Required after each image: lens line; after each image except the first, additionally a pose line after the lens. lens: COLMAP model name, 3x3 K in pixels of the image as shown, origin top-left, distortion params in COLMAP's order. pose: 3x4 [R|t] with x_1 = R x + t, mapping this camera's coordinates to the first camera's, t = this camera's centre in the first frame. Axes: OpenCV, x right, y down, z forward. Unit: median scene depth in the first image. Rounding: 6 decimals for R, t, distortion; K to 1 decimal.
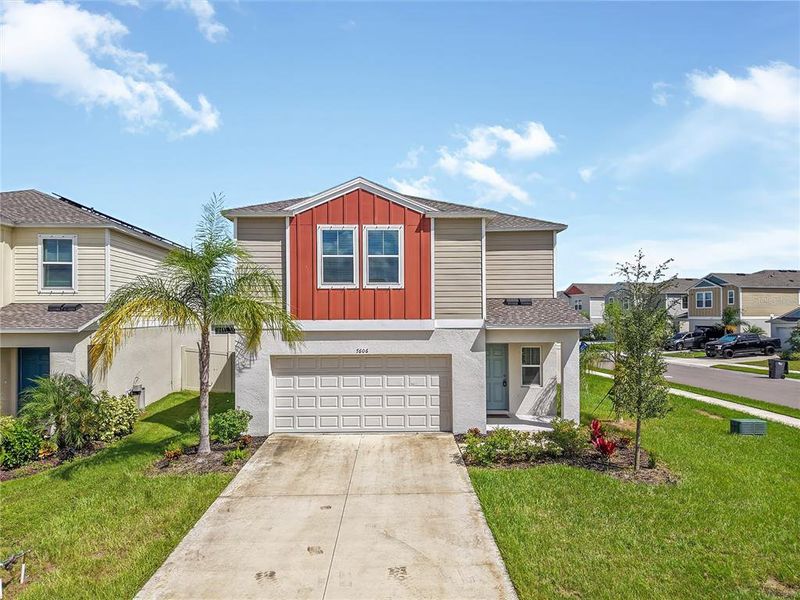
lens RADIAL K [[569.0, 0, 397.1], [0, 569.0, 300.9], [0, 0, 1]] dist [0.022017, -0.010813]
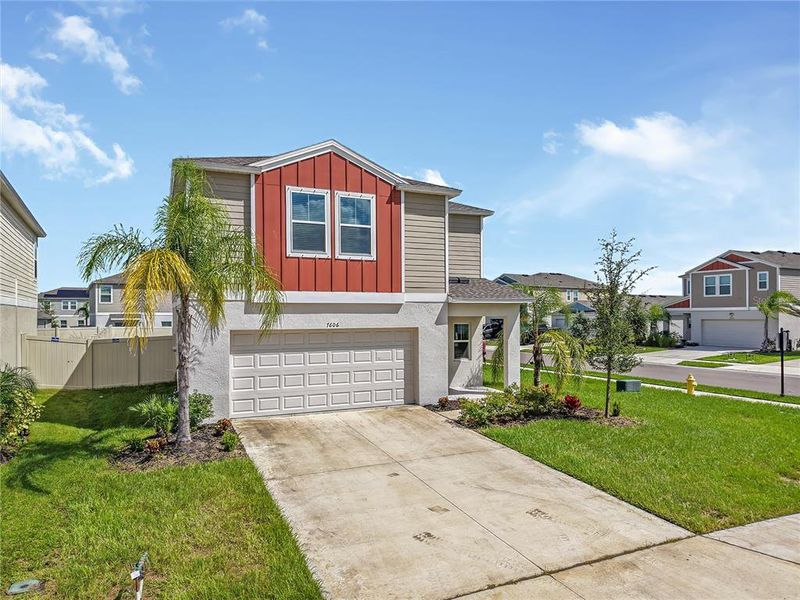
lens RADIAL K [[569.0, 0, 393.1], [0, 569.0, 317.0], [0, 0, 1]] dist [0.022017, -0.010813]
pose [[0.908370, 0.002506, 0.418159, -0.367295], [-0.010490, 0.999804, 0.016796, 0.058206], [-0.418035, -0.019644, 0.908218, 0.099949]]
